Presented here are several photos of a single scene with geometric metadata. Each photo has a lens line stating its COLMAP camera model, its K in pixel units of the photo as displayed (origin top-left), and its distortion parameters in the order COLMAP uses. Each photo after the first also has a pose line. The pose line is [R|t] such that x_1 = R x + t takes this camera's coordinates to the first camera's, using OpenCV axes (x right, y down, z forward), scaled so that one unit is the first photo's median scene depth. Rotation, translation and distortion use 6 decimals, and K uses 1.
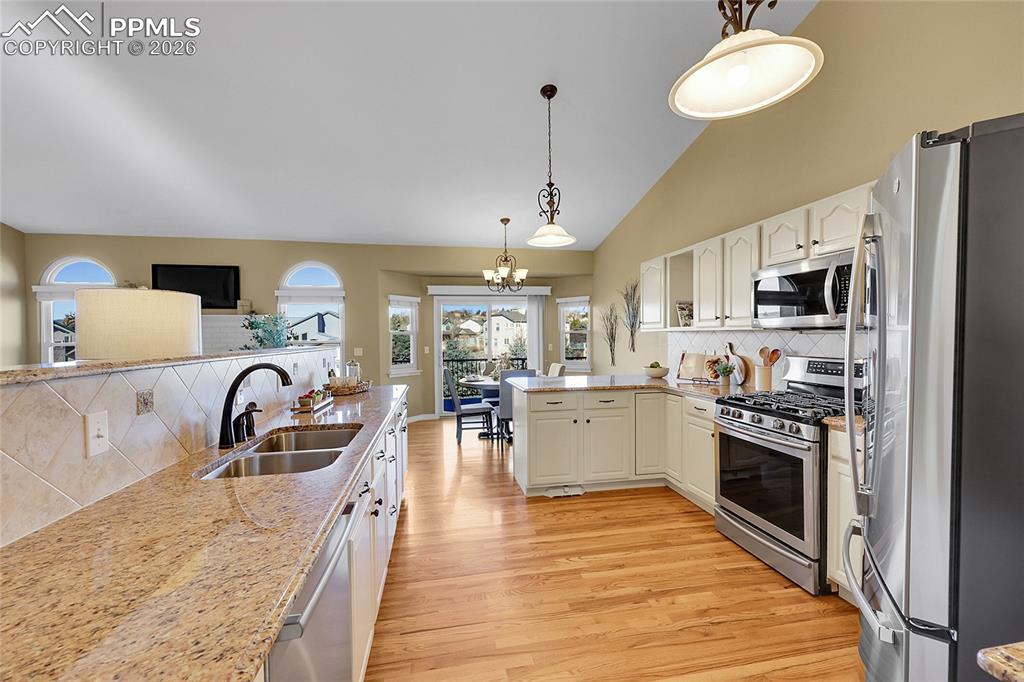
lens RADIAL K [[416.5, 0, 515.6], [0, 416.5, 343.9], [0, 0, 1]] dist [-0.000002, 0.000349]
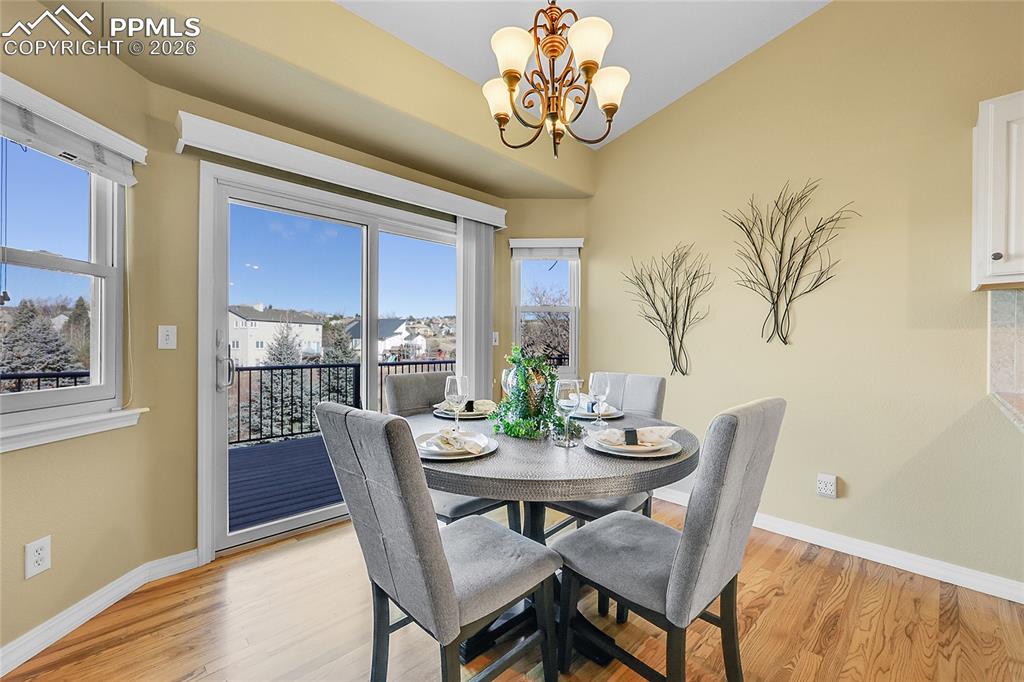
lens RADIAL K [[416.5, 0, 515.6], [0, 416.5, 343.9], [0, 0, 1]] dist [-0.000002, 0.000349]
pose [[0.830599, 0.012207, 0.556737, -0.175752], [-0.003443, 0.999853, -0.016786, 0.023748], [-0.556860, 0.012026, 0.830519, 0.633880]]
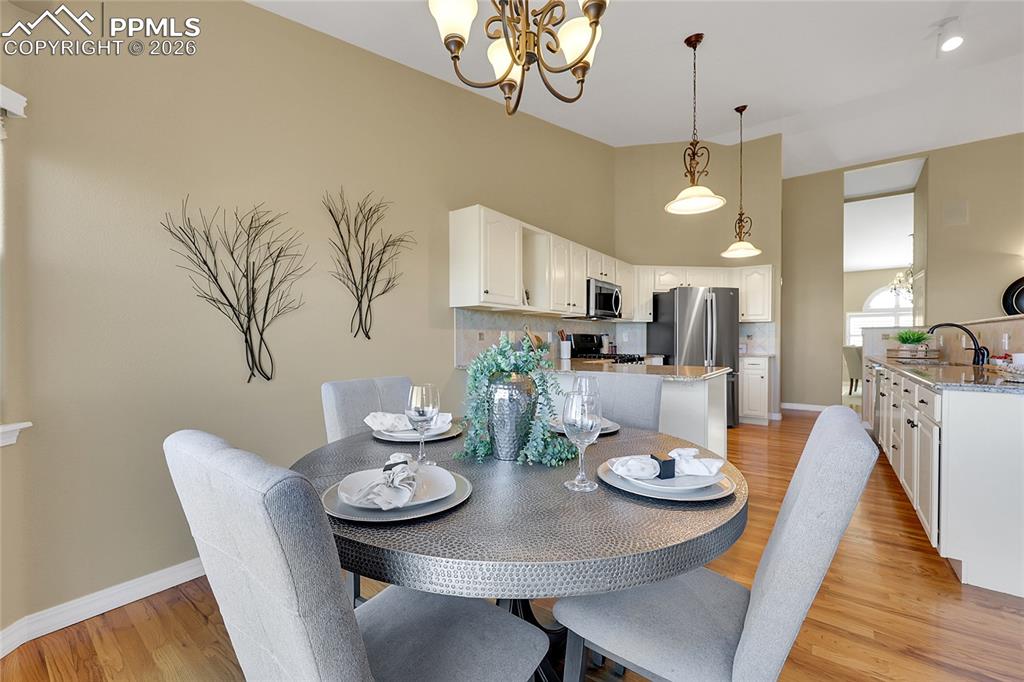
lens RADIAL K [[416.5, 0, 515.6], [0, 416.5, 343.9], [0, 0, 1]] dist [-0.000002, 0.000349]
pose [[-0.676267, 0.000077, 0.736656, -0.165452], [0.016456, 0.999752, 0.015002, 0.017567], [-0.736472, 0.022268, -0.676101, 0.975239]]
